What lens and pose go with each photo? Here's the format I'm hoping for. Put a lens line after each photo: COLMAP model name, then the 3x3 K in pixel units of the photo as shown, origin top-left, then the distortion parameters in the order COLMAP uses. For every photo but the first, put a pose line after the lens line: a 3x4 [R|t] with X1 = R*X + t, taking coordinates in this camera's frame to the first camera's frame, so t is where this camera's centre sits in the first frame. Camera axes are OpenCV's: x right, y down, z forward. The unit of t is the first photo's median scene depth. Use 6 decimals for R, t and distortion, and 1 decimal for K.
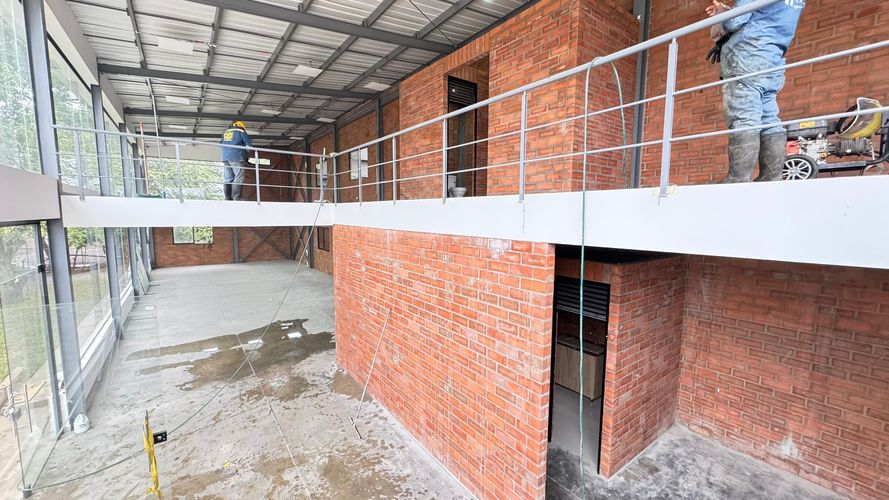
lens RADIAL K [[355.5, 0, 449.4], [0, 355.5, 250.6], [0, 0, 1]] dist [-0.005140, 0.000942]
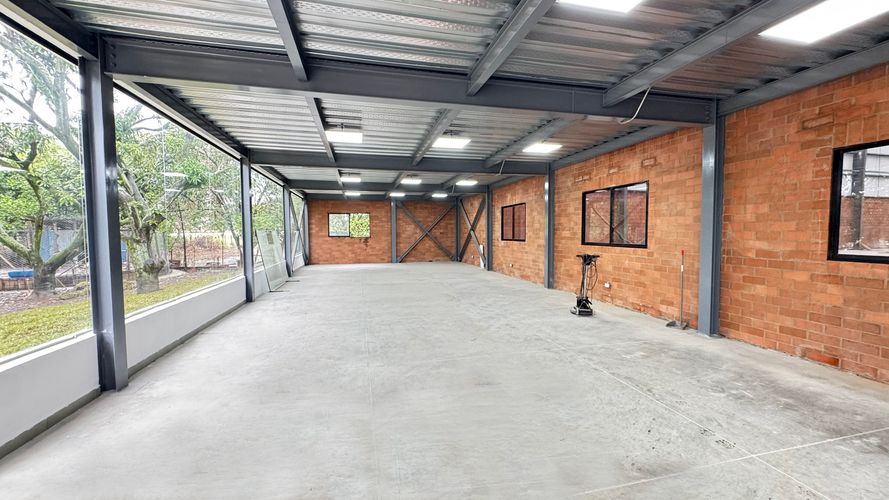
lens RADIAL K [[355.5, 0, 444.4], [0, 355.5, 249.9], [0, 0, 1]] dist [-0.005140, 0.000942]
pose [[0.918500, 0.006159, -0.395372, -0.188006], [-0.029199, 0.998205, -0.052282, 0.045618], [0.394340, 0.059566, 0.917032, 0.324277]]
